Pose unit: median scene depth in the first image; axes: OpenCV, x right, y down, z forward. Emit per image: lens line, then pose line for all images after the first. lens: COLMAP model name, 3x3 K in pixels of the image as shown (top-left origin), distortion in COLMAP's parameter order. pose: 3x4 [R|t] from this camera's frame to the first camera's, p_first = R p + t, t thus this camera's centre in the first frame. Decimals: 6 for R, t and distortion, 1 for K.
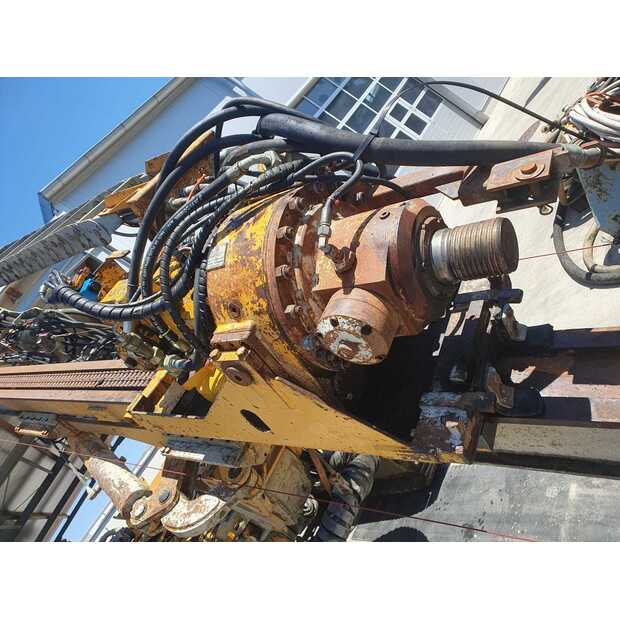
lens RADIAL K [[470.8, 0, 313.1], [0, 470.8, 322.5], [0, 0, 1]] dist [0.025180, 0.002849]
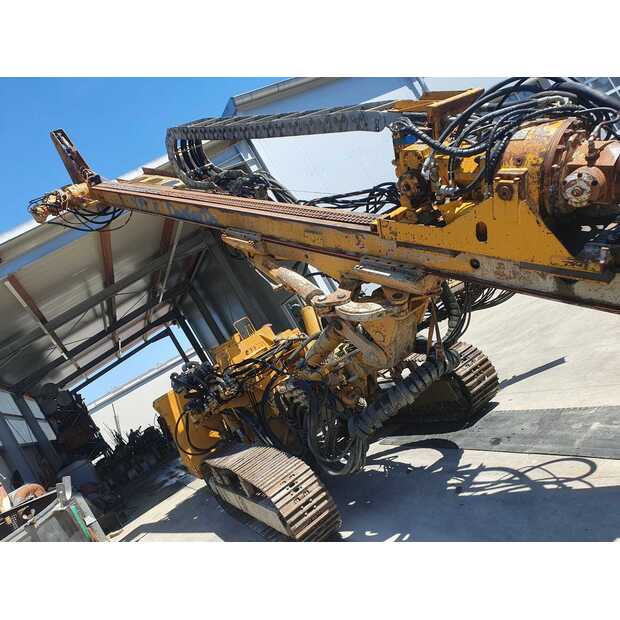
lens RADIAL K [[470.8, 0, 313.1], [0, 470.8, 322.5], [0, 0, 1]] dist [0.025180, 0.002849]
pose [[0.892642, 0.443766, -0.079127, -0.463943], [-0.444133, 0.895853, 0.013871, 0.904540], [0.077042, 0.022761, 0.996768, -1.008518]]
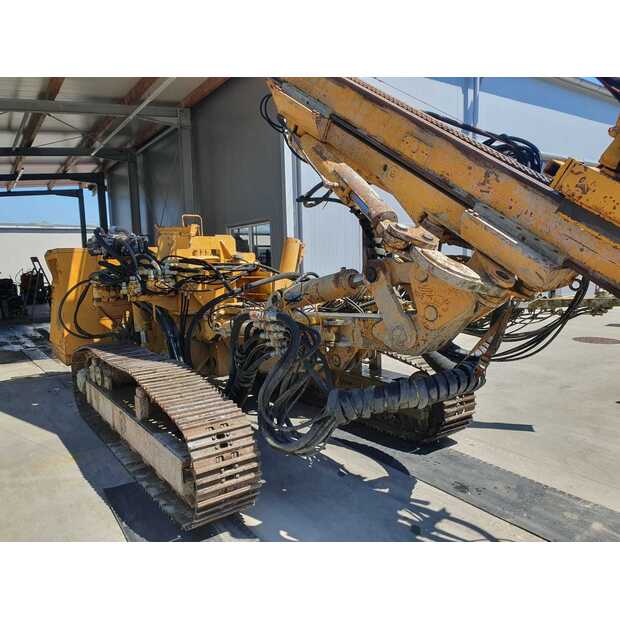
lens RADIAL K [[470.8, 0, 313.1], [0, 470.8, 322.5], [0, 0, 1]] dist [0.025180, 0.002849]
pose [[0.573442, 0.809468, 0.126195, -0.866697], [-0.808787, 0.583900, -0.070174, 1.500073], [-0.130489, -0.061824, 0.989520, -0.077446]]
